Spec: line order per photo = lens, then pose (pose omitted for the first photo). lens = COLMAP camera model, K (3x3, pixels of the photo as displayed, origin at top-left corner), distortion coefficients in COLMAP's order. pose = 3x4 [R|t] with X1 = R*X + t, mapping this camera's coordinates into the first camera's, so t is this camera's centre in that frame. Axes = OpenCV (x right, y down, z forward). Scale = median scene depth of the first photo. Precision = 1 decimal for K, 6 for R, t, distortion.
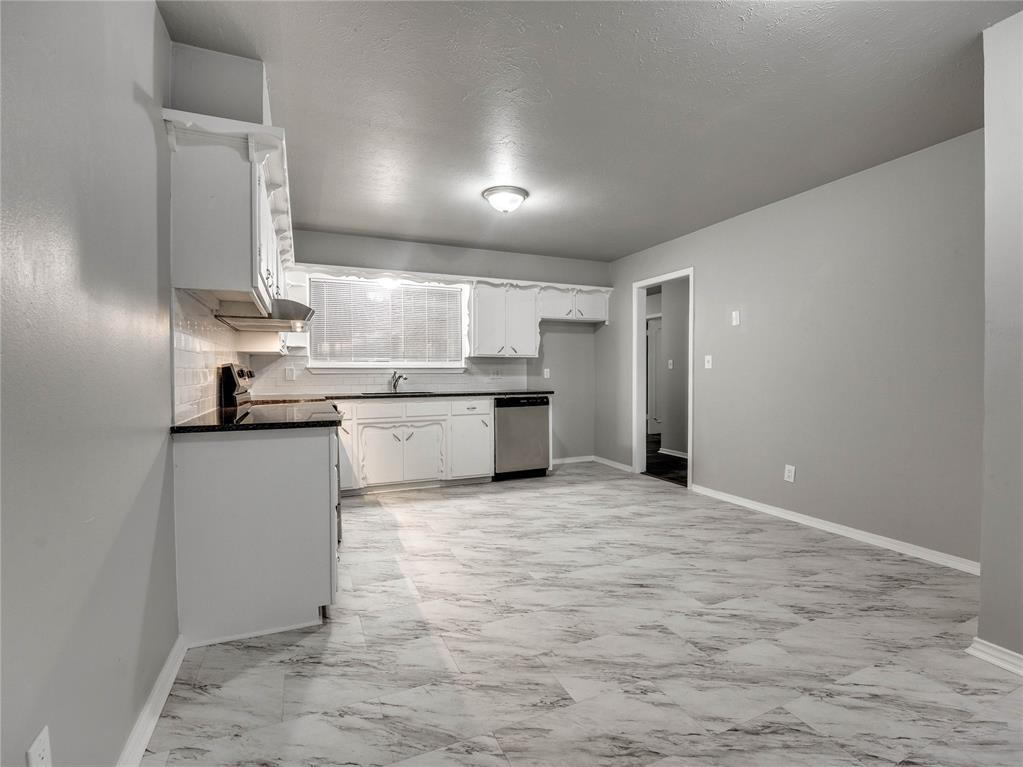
lens RADIAL K [[478.3, 0, 513.6], [0, 478.3, 380.6], [0, 0, 1]] dist [-0.018144, -0.002124]
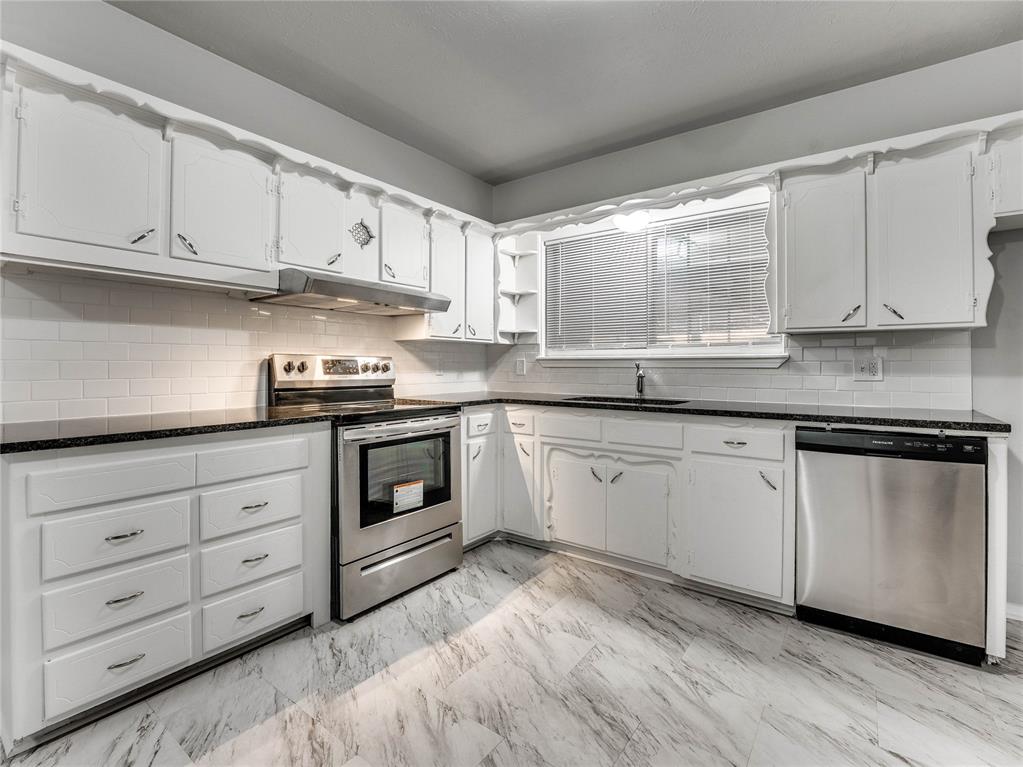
lens RADIAL K [[478.3, 0, 501.9], [0, 478.3, 359.3], [0, 0, 1]] dist [-0.018144, -0.002124]
pose [[0.481968, -0.006645, -0.876164, 0.224493], [-0.015272, 0.999756, -0.015983, -0.014118], [0.876056, 0.021084, 0.481748, 0.605559]]
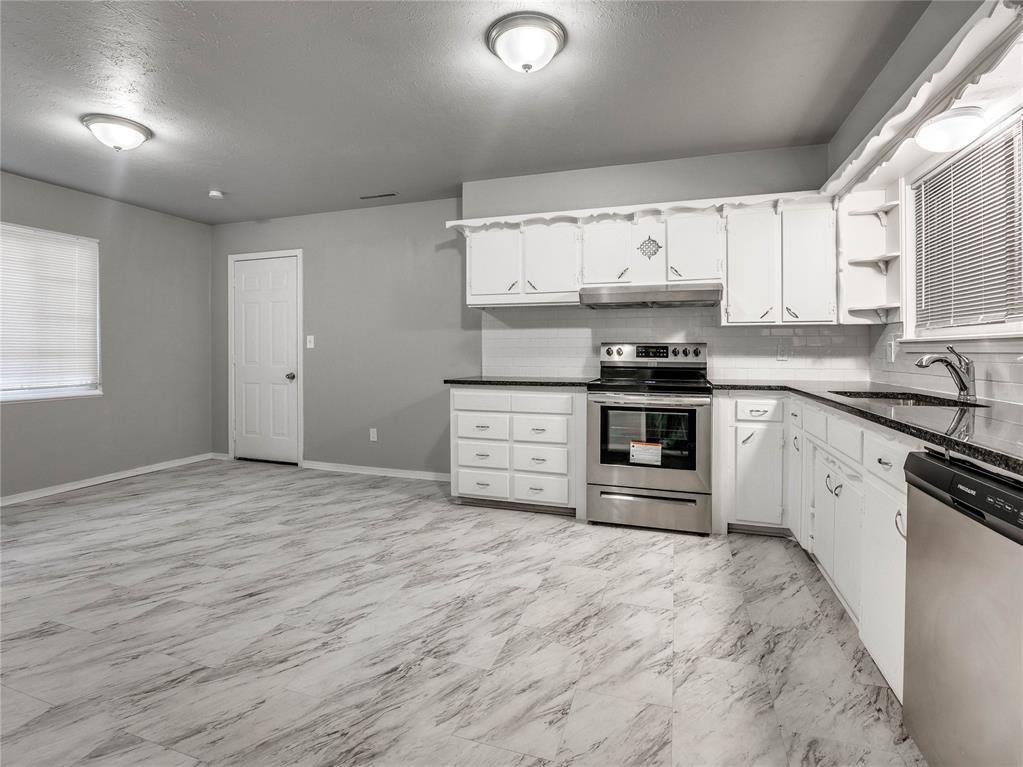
lens RADIAL K [[478.3, 0, 517.6], [0, 478.3, 353.2], [0, 0, 1]] dist [-0.018144, -0.002124]
pose [[-0.664523, 0.007087, -0.747234, 0.329328], [-0.008430, 0.999820, 0.016980, -0.019968], [0.747220, 0.017583, -0.664344, 1.081997]]
